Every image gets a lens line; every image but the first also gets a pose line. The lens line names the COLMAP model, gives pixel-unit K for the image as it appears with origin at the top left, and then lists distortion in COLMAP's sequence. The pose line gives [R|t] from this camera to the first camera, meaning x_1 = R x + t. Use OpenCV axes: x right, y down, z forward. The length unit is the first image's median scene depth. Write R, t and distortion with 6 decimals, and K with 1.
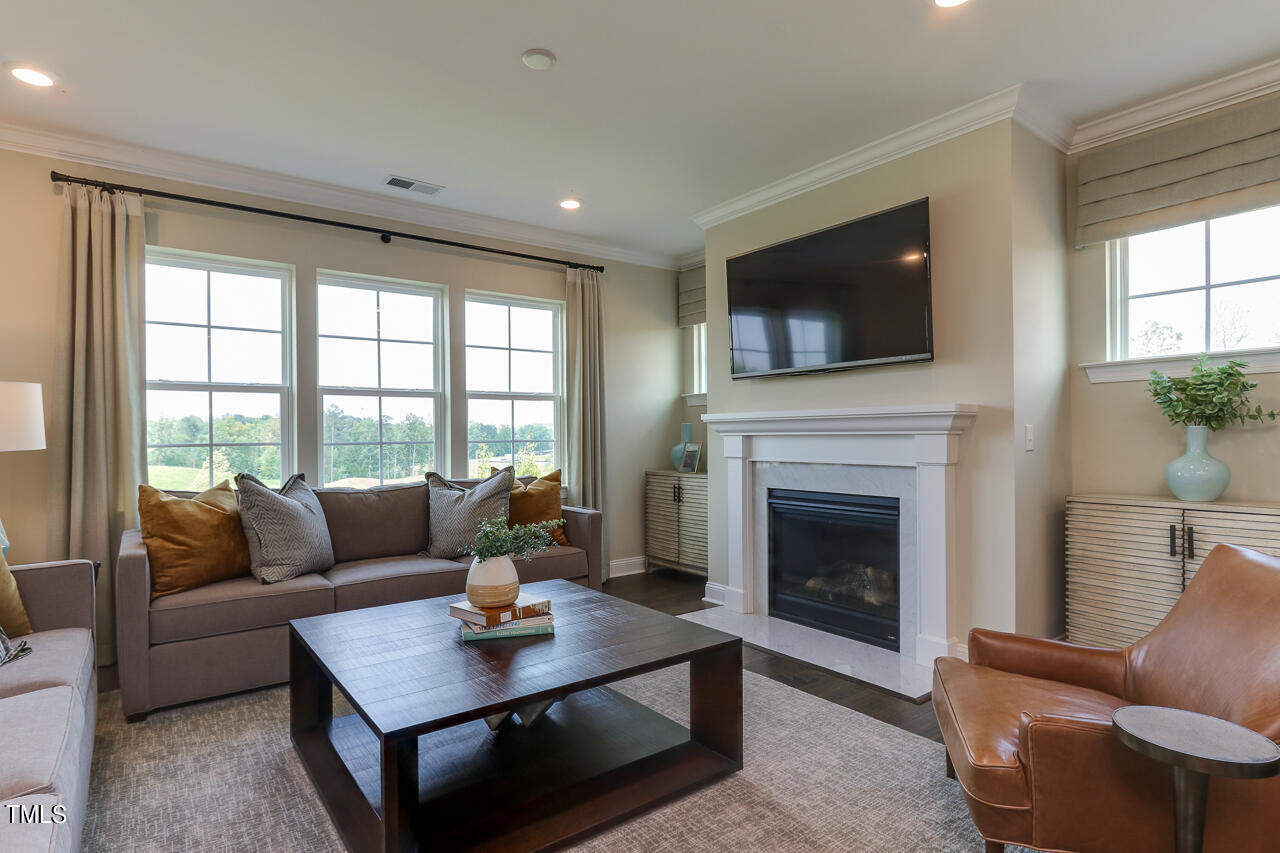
lens RADIAL K [[663.6, 0, 627.1], [0, 663.6, 430.3], [0, 0, 1]] dist [-0.012770, 0.000922]
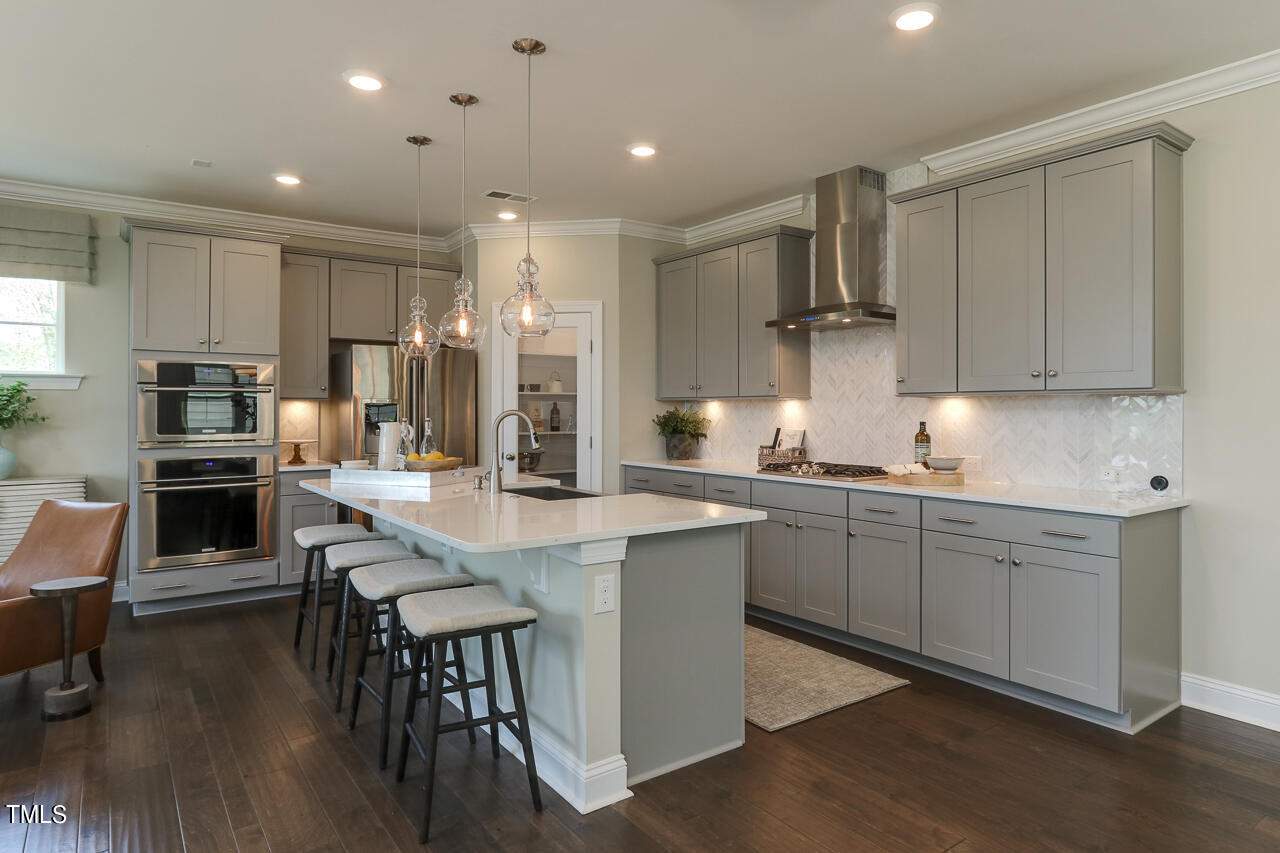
lens RADIAL K [[764.9, 0, 653.7], [0, 764.9, 404.2], [0, 0, 1]] dist [0.009036, 0.000714]
pose [[0.004439, 0.015661, 0.999868, -0.557958], [-0.009604, 0.999832, -0.015618, -0.030244], [-0.999944, -0.009534, 0.004588, -0.295207]]
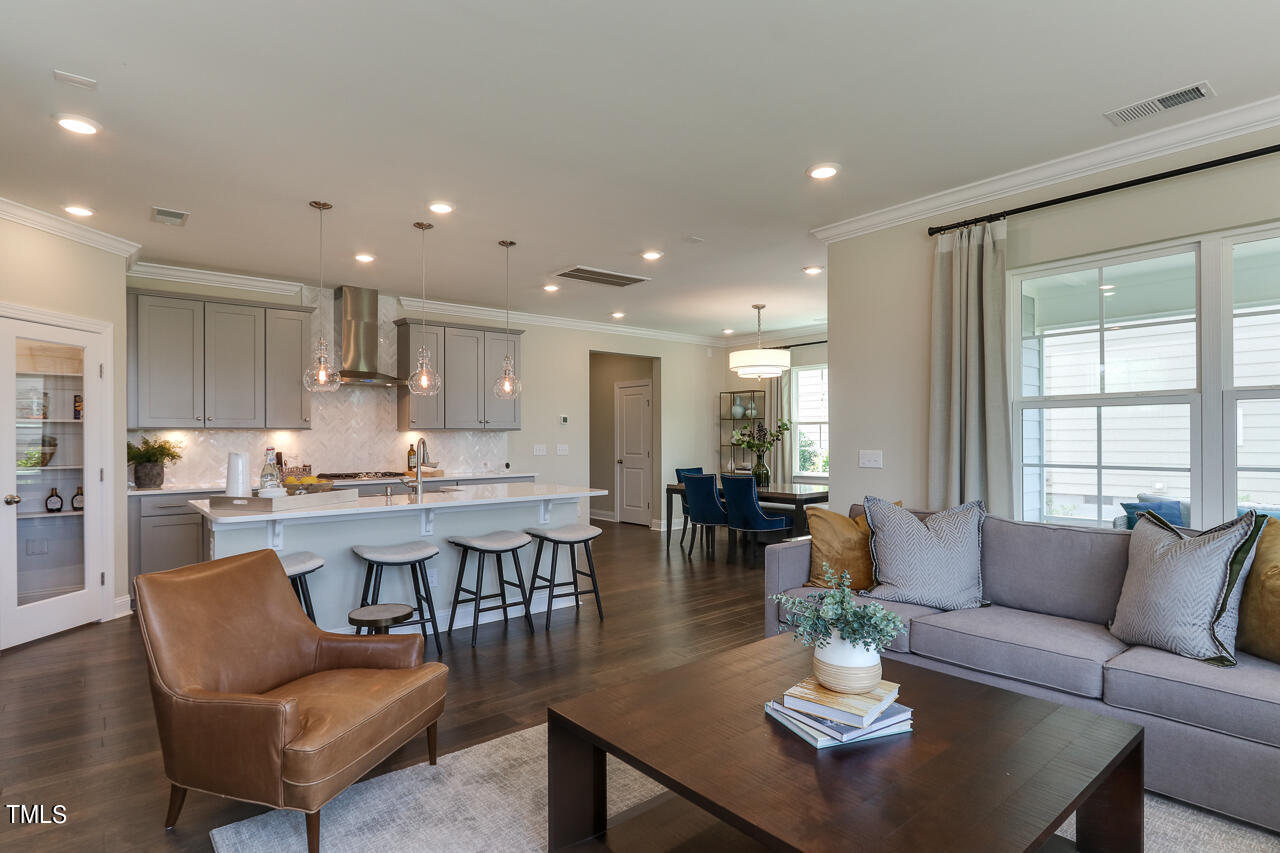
lens RADIAL K [[663.6, 0, 633.5], [0, 663.6, 429.4], [0, 0, 1]] dist [-0.012770, 0.000922]
pose [[-0.998576, 0.013035, -0.051727, 0.046153], [0.014115, 0.999689, -0.020563, -0.021085], [0.051443, -0.021263, -0.998450, 1.091352]]
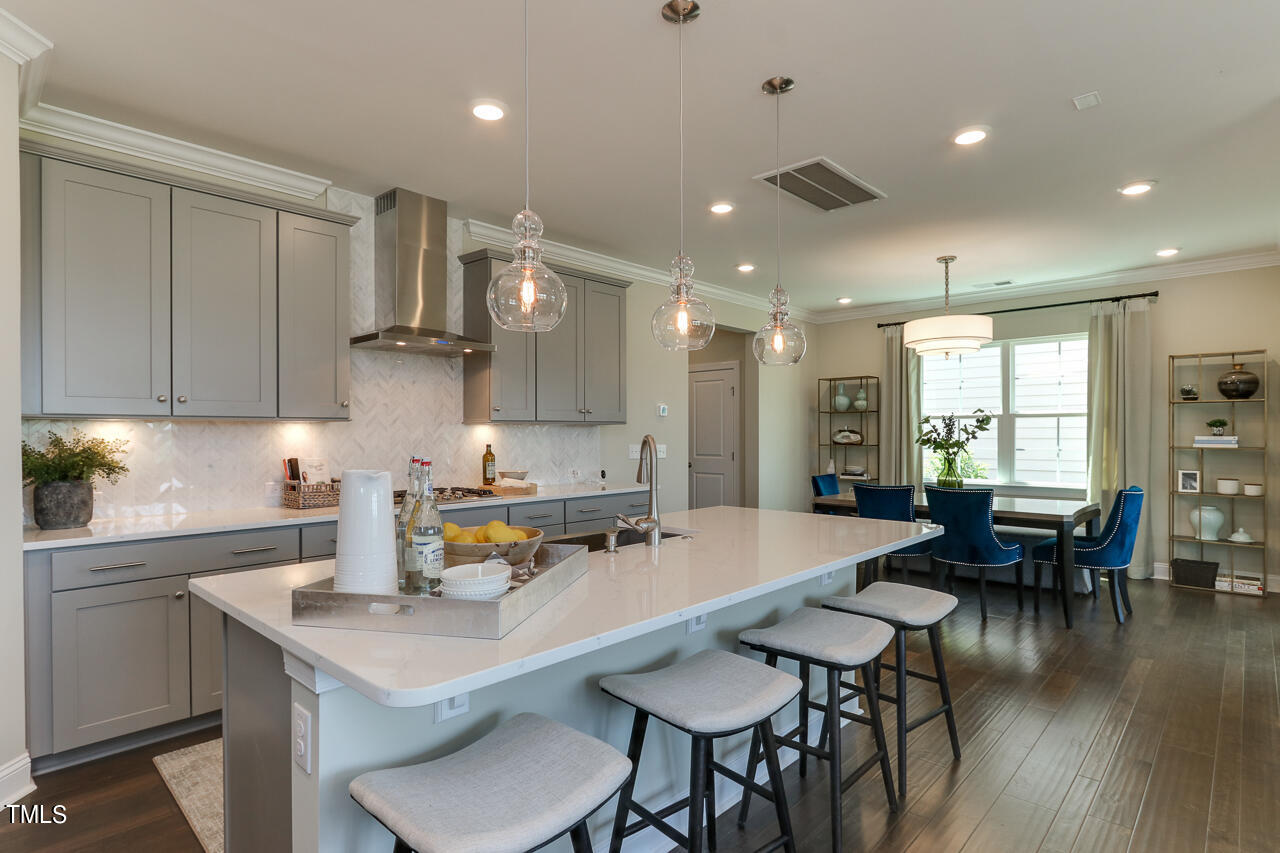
lens RADIAL K [[663.6, 0, 635.1], [0, 663.6, 431.7], [0, 0, 1]] dist [-0.012770, 0.000922]
pose [[-0.984664, 0.010992, -0.174114, 0.488489], [0.012942, 0.999866, -0.010065, -0.032974], [0.173979, -0.012164, -0.984674, 0.490983]]
